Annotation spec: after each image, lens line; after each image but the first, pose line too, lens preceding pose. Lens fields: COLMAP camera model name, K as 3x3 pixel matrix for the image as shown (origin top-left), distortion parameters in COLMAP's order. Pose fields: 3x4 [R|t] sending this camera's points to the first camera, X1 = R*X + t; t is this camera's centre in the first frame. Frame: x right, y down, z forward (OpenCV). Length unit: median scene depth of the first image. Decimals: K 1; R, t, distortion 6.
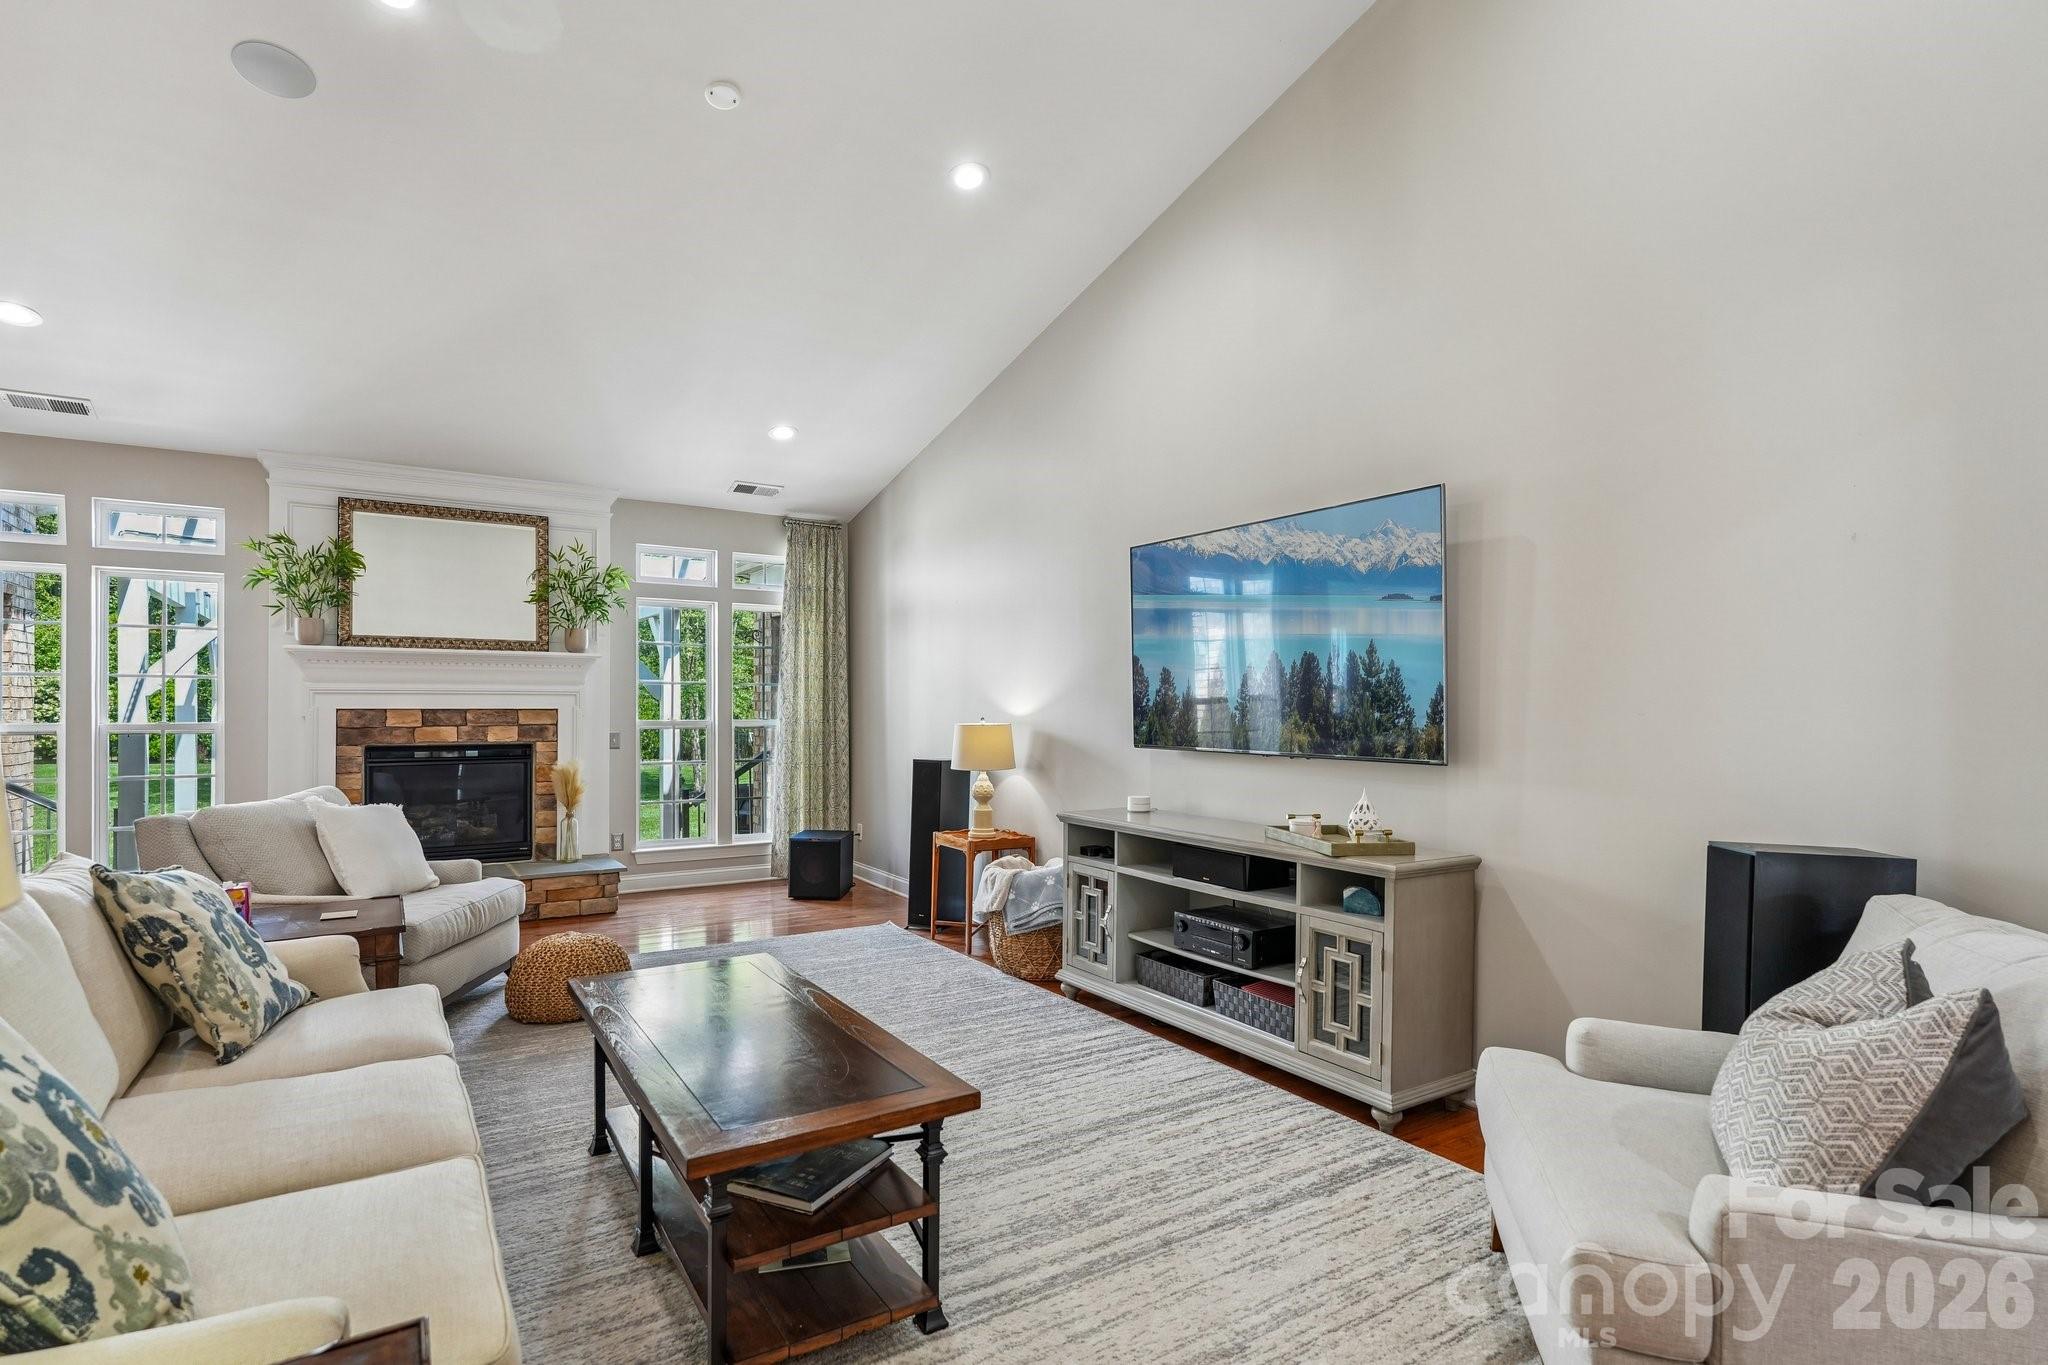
lens RADIAL K [[1020.3, 0, 1021.6], [0, 1020.3, 702.5], [0, 0, 1]] dist [0.001158, 0.002225]
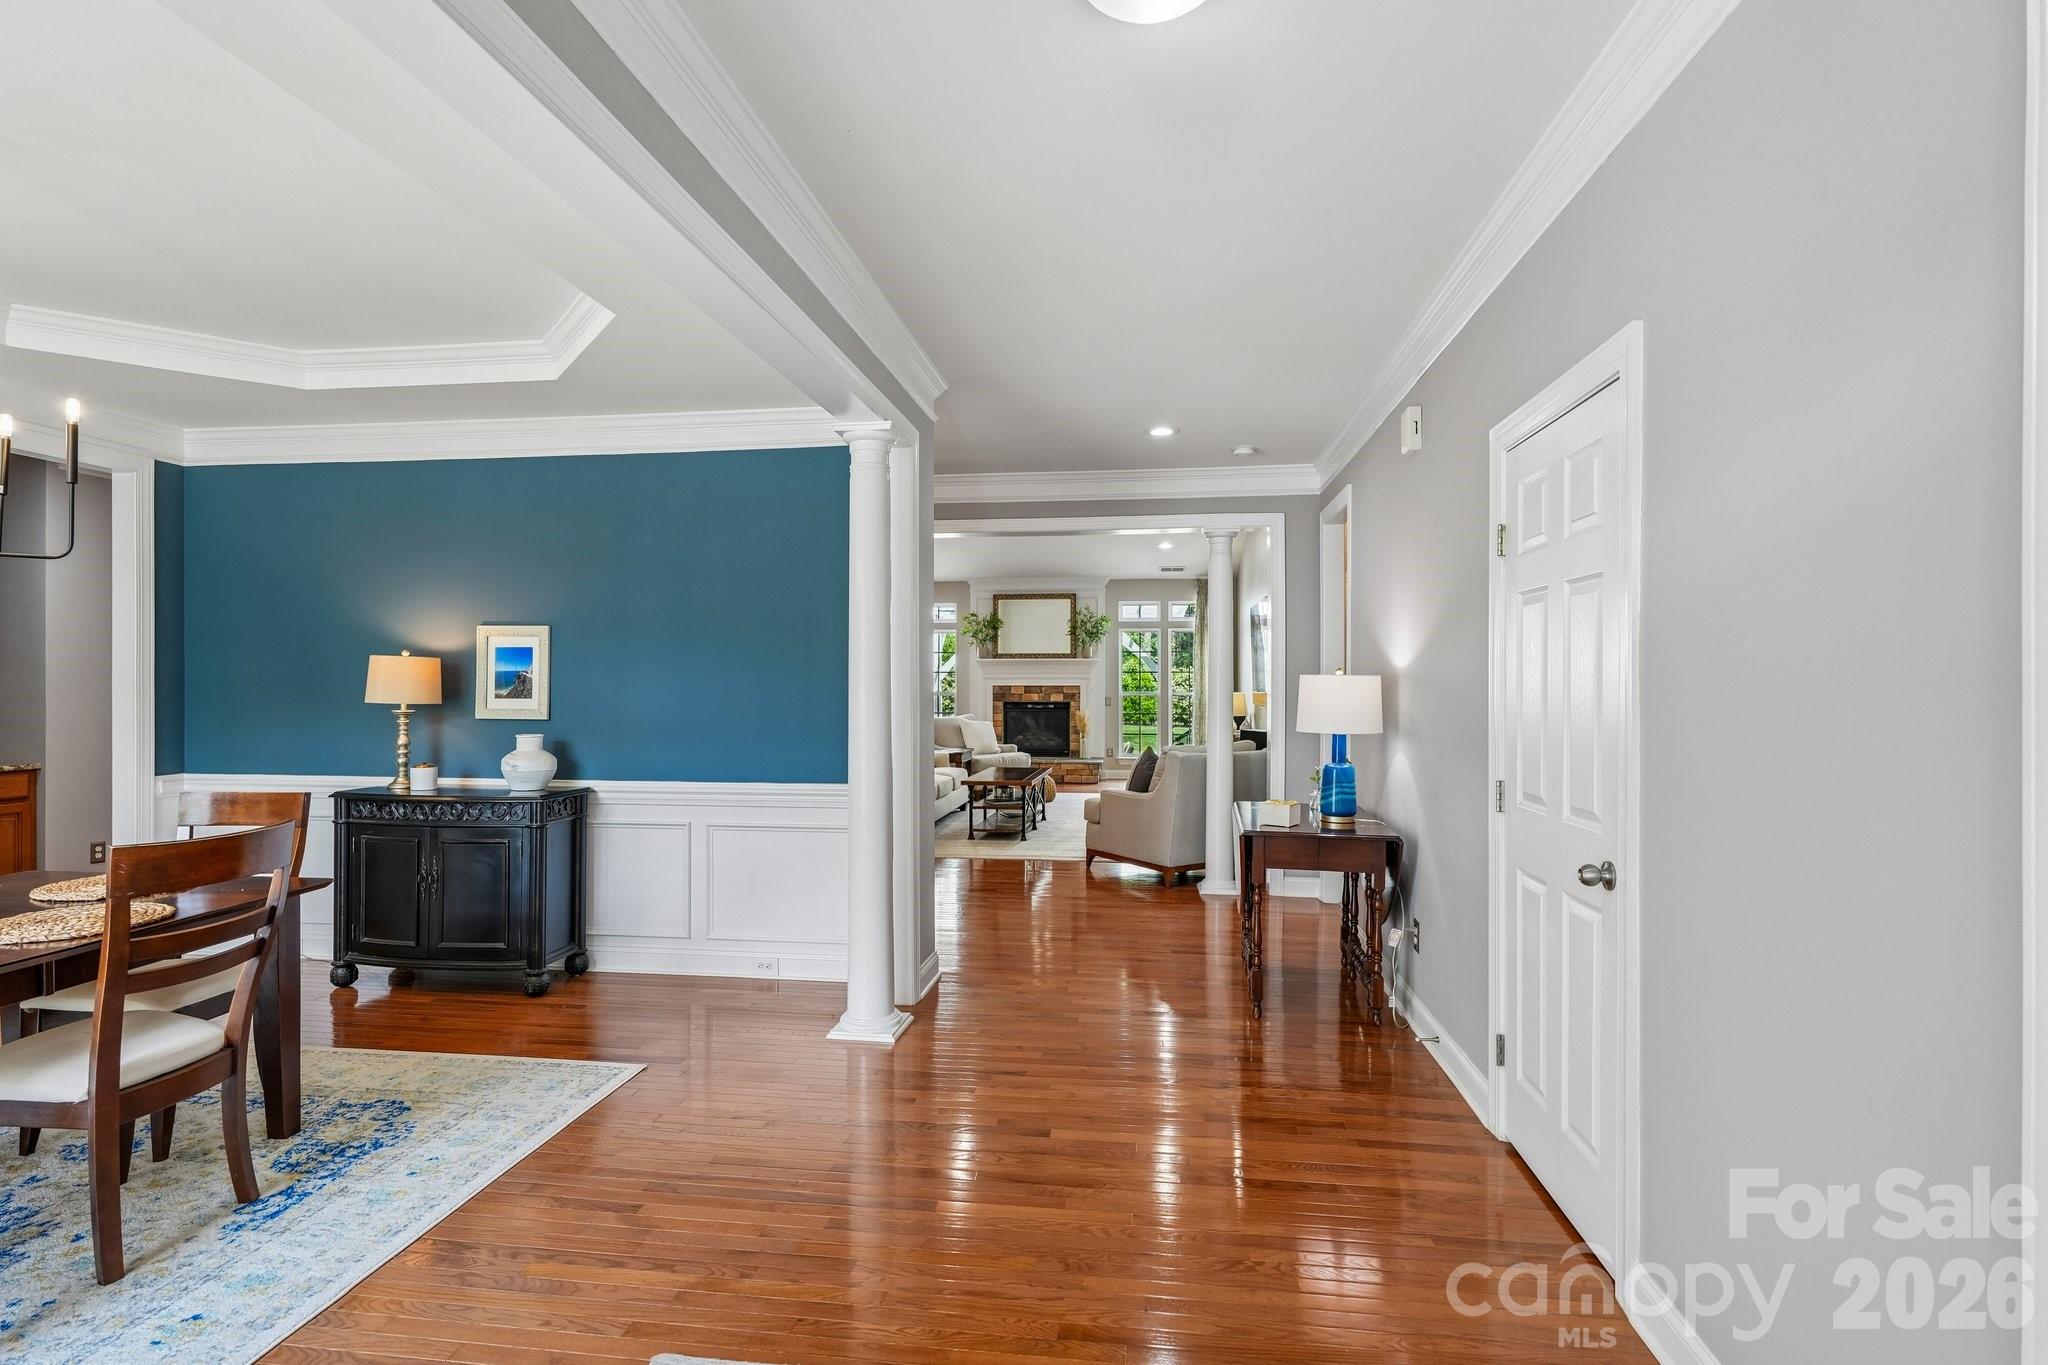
lens RADIAL K [[1020.3, 0, 1026.5], [0, 1020.3, 679.7], [0, 0, 1]] dist [0.001158, 0.002225]
pose [[0.760681, -0.003806, -0.649114, 0.834976], [0.003388, 0.999992, -0.001892, -0.002380], [0.649117, -0.000760, 0.760689, -0.670165]]
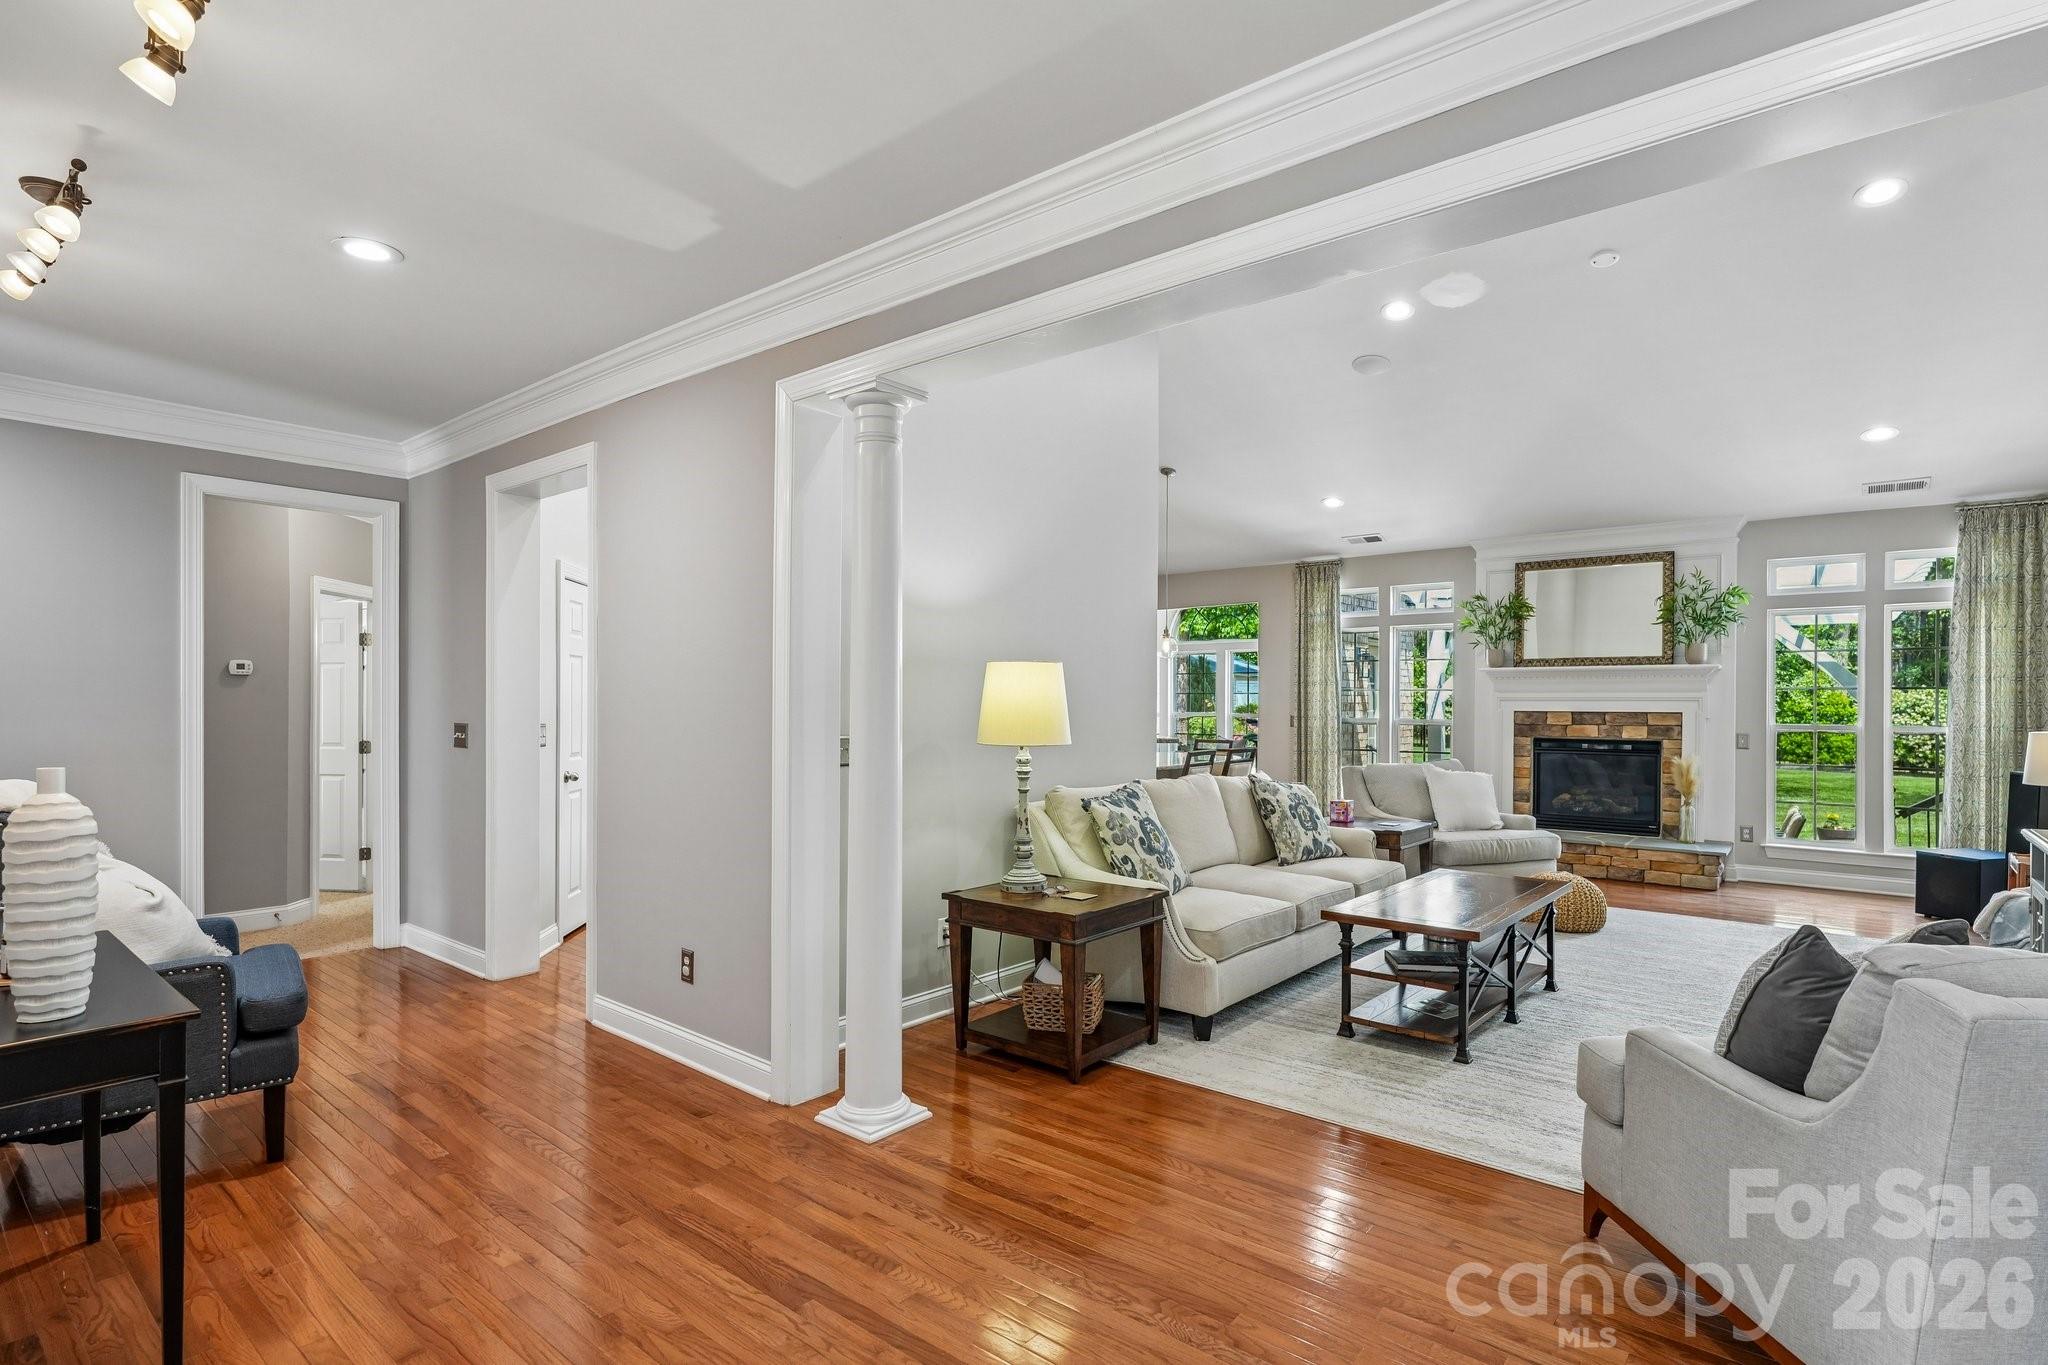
lens RADIAL K [[1020.3, 0, 1021.4], [0, 1020.3, 703.7], [0, 0, 1]] dist [0.001158, 0.002225]
pose [[0.299268, -0.001252, -0.954168, 0.456254], [-0.002180, 0.999996, -0.001996, 0.000240], [0.954167, 0.002678, 0.299264, -0.084512]]
